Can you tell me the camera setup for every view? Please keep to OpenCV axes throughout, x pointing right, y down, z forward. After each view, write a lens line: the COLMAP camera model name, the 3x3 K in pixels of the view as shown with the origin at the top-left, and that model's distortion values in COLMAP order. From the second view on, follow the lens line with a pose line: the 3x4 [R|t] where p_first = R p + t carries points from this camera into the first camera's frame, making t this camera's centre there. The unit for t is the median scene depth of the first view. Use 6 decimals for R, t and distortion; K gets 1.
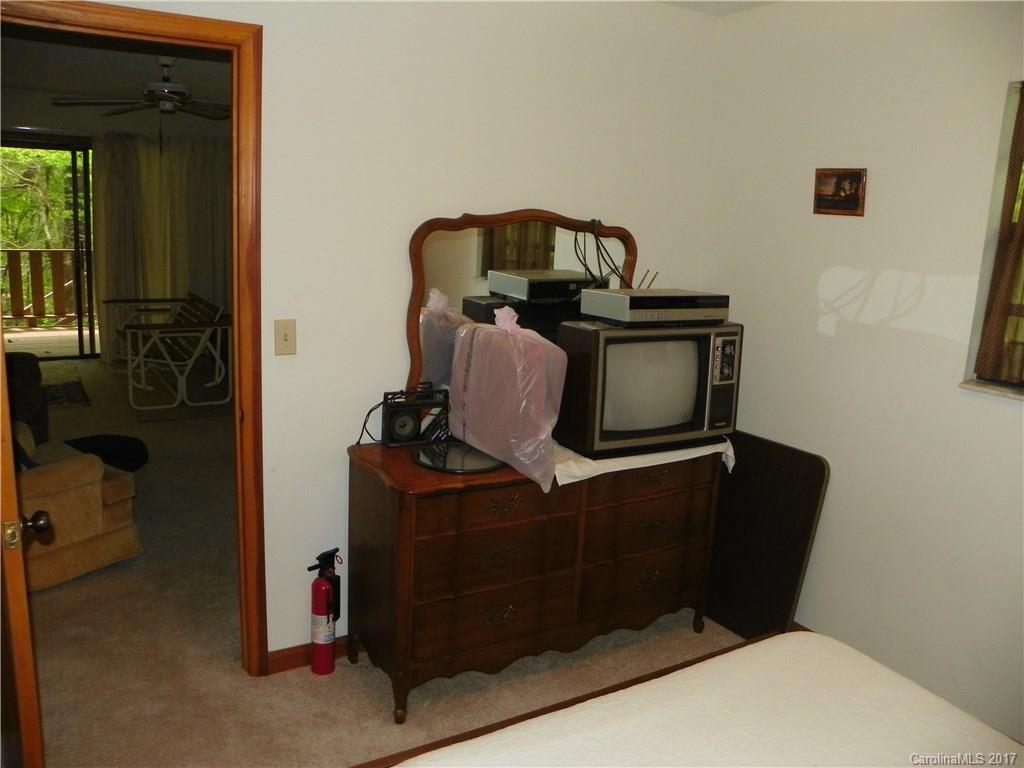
lens RADIAL K [[954.8, 0, 512.0], [0, 954.8, 384.0], [0, 0, 1]] dist [-0.008048, 0.003626]
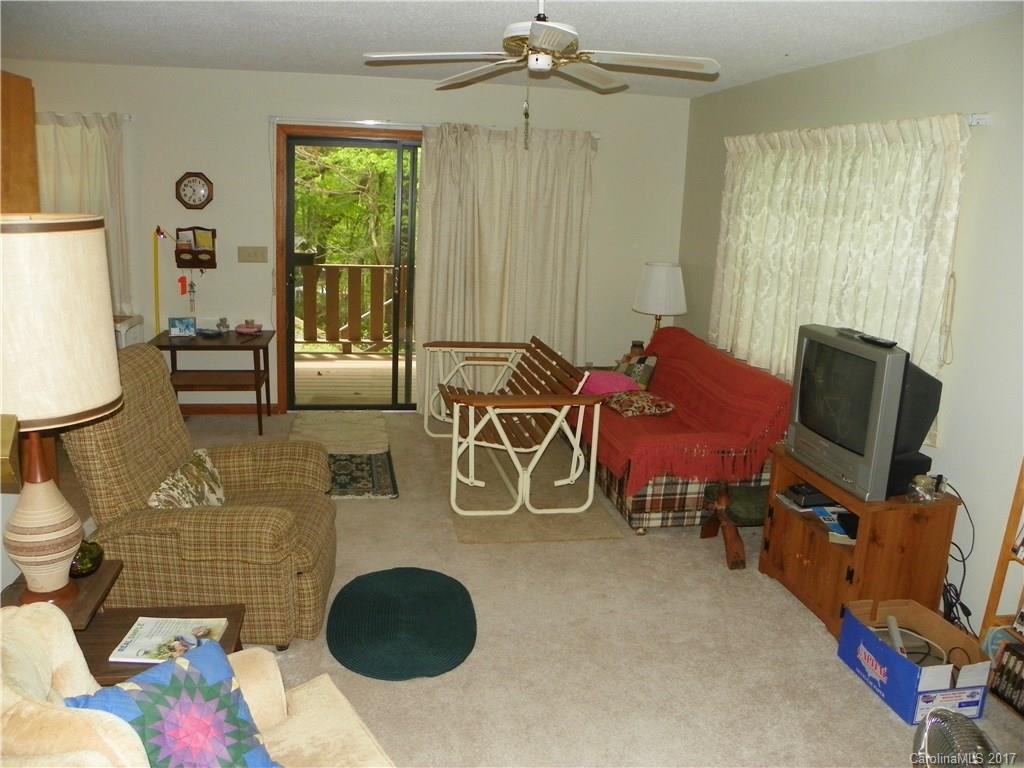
lens RADIAL K [[954.8, 0, 512.0], [0, 954.8, 384.0], [0, 0, 1]] dist [-0.008048, 0.003626]
pose [[0.952051, 0.058850, -0.300227, -0.129691], [-0.060828, 0.998144, 0.002763, -0.060309], [0.299832, 0.015632, 0.953864, 0.291118]]
